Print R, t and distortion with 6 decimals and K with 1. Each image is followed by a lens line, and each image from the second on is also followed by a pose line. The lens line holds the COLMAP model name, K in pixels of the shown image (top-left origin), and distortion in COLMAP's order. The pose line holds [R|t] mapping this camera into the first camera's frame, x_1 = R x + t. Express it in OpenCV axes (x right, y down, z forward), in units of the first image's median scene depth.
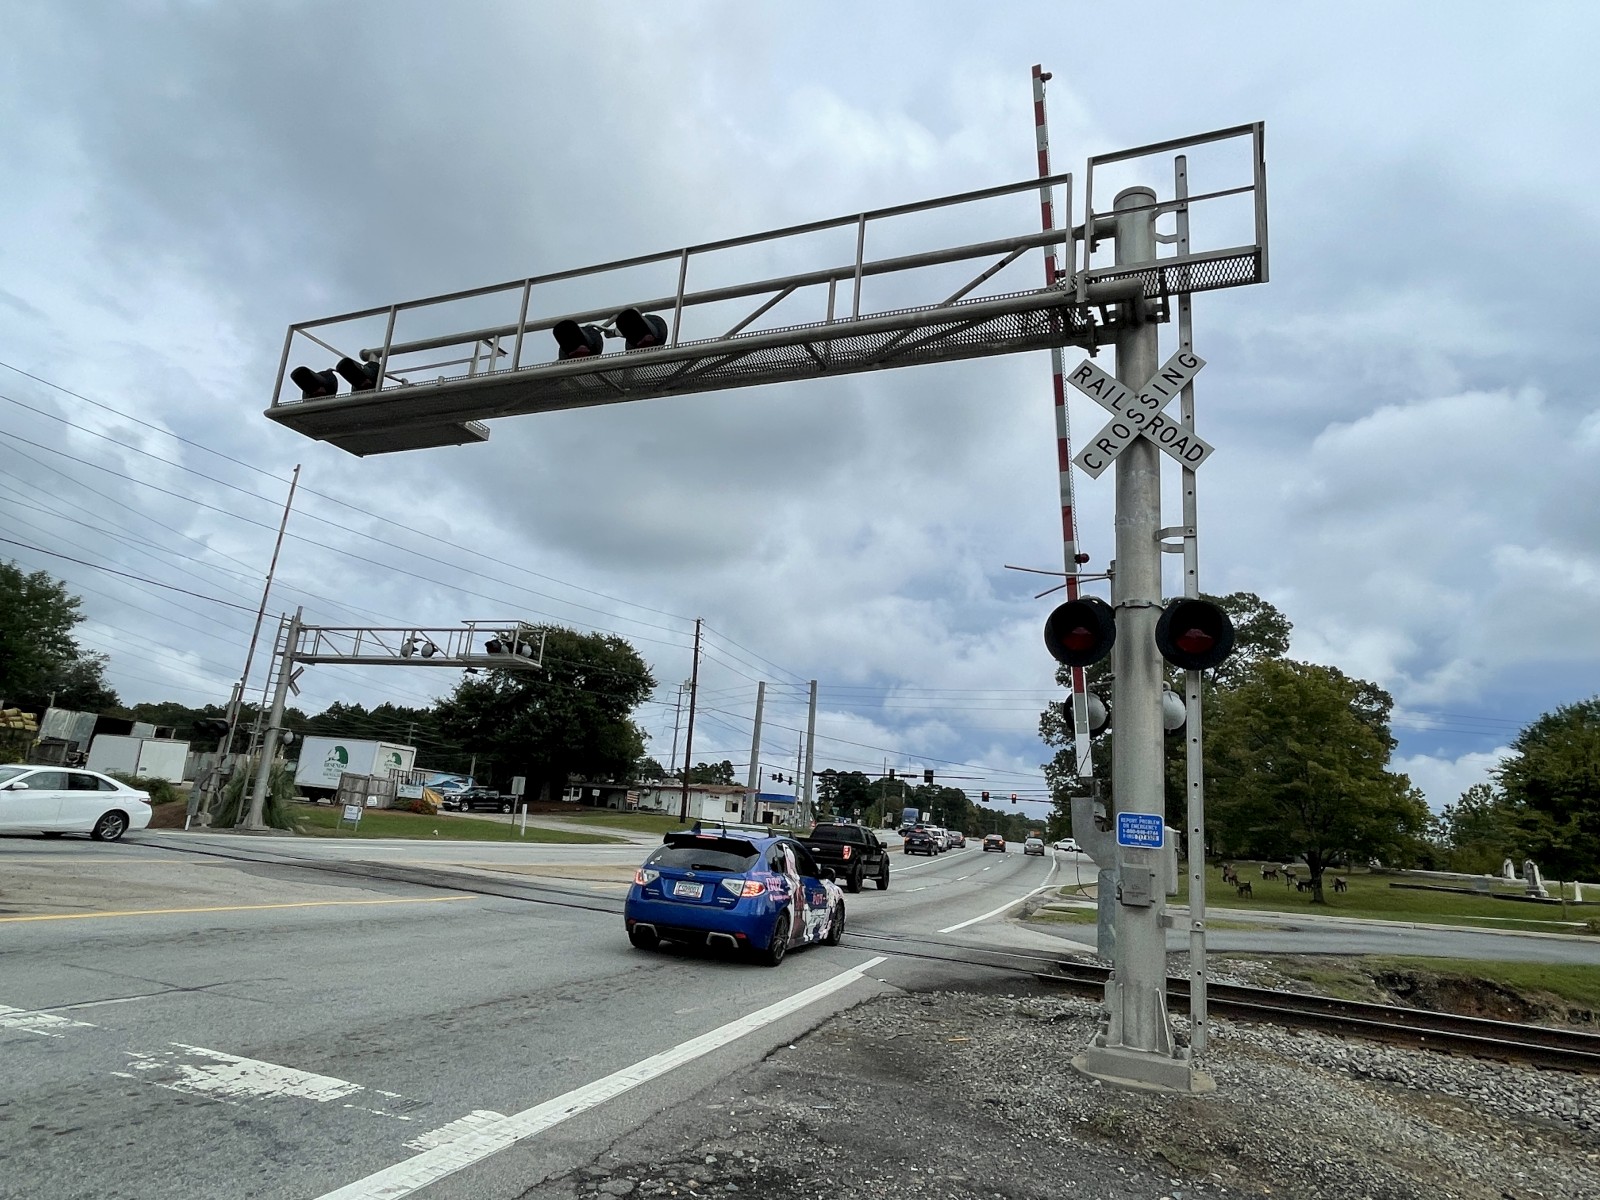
lens RADIAL K [[934.9, 0, 795.7], [0, 934.9, 599.7], [0, 0, 1]] dist [0.000030, -0.000578]
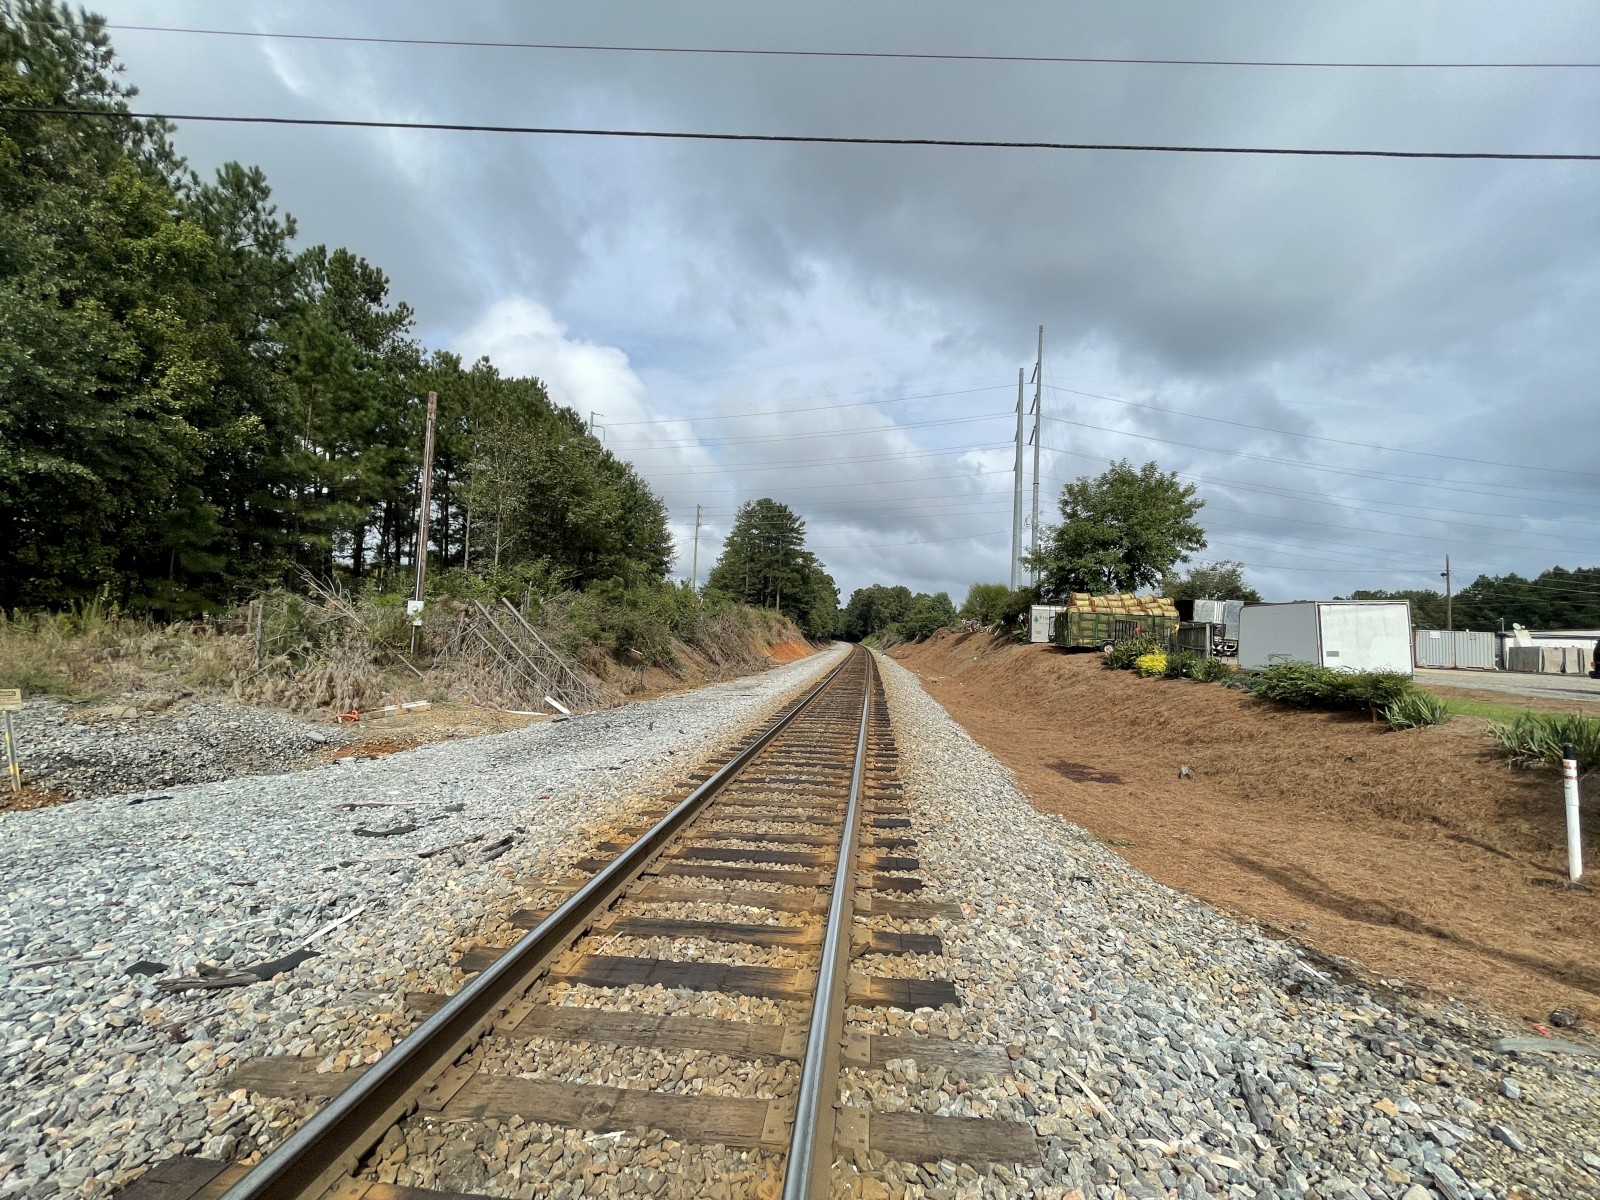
lens RADIAL K [[638.7, 0, 809.2], [0, 638.7, 599.6], [0, 0, 1]] dist [-0.010973, 0.000109]
pose [[0.317389, -0.123672, -0.940197, -1.278873], [0.210322, 0.975947, -0.057375, 0.312541], [0.924678, -0.179533, 0.335766, 1.734242]]
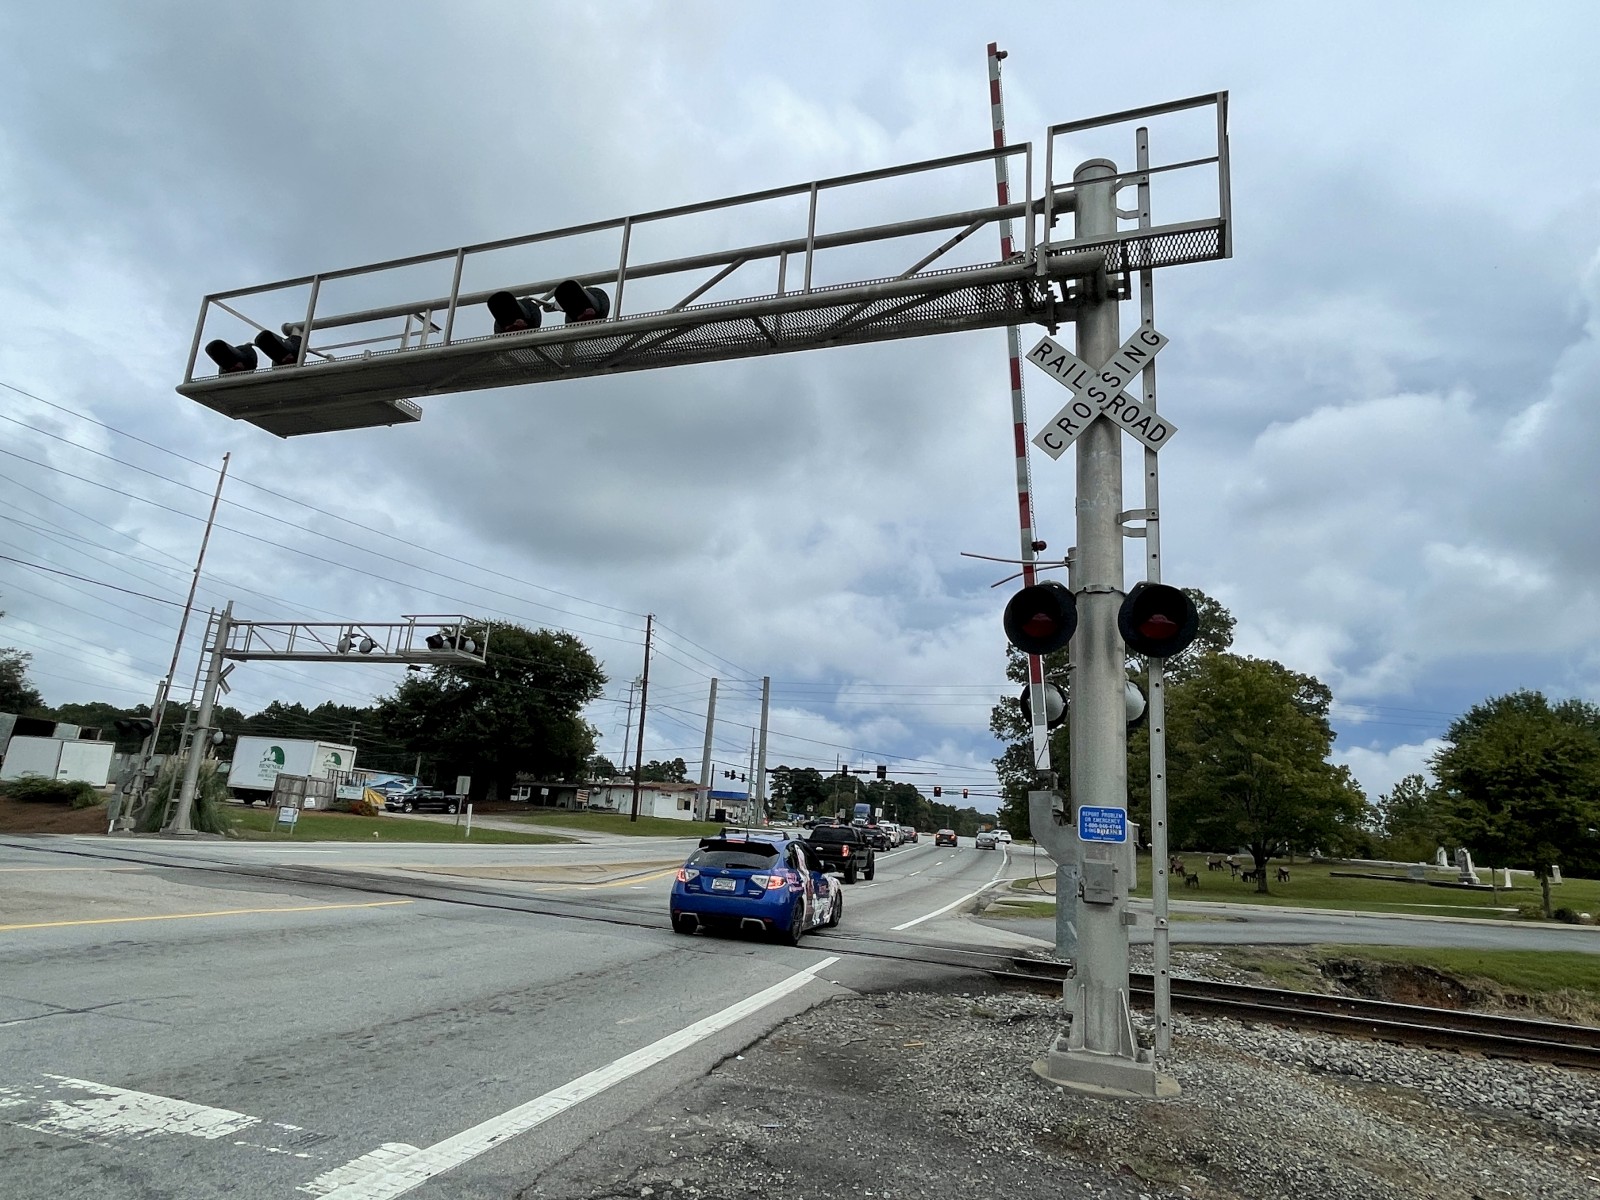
lens RADIAL K [[934.9, 0, 795.7], [0, 934.9, 599.7], [0, 0, 1]] dist [0.000030, -0.000578]
pose [[0.998743, 0.000146, 0.050121, 0.003343], [-0.000310, 0.999995, 0.003256, 0.007580], [-0.050120, -0.003268, 0.998738, 0.033771]]
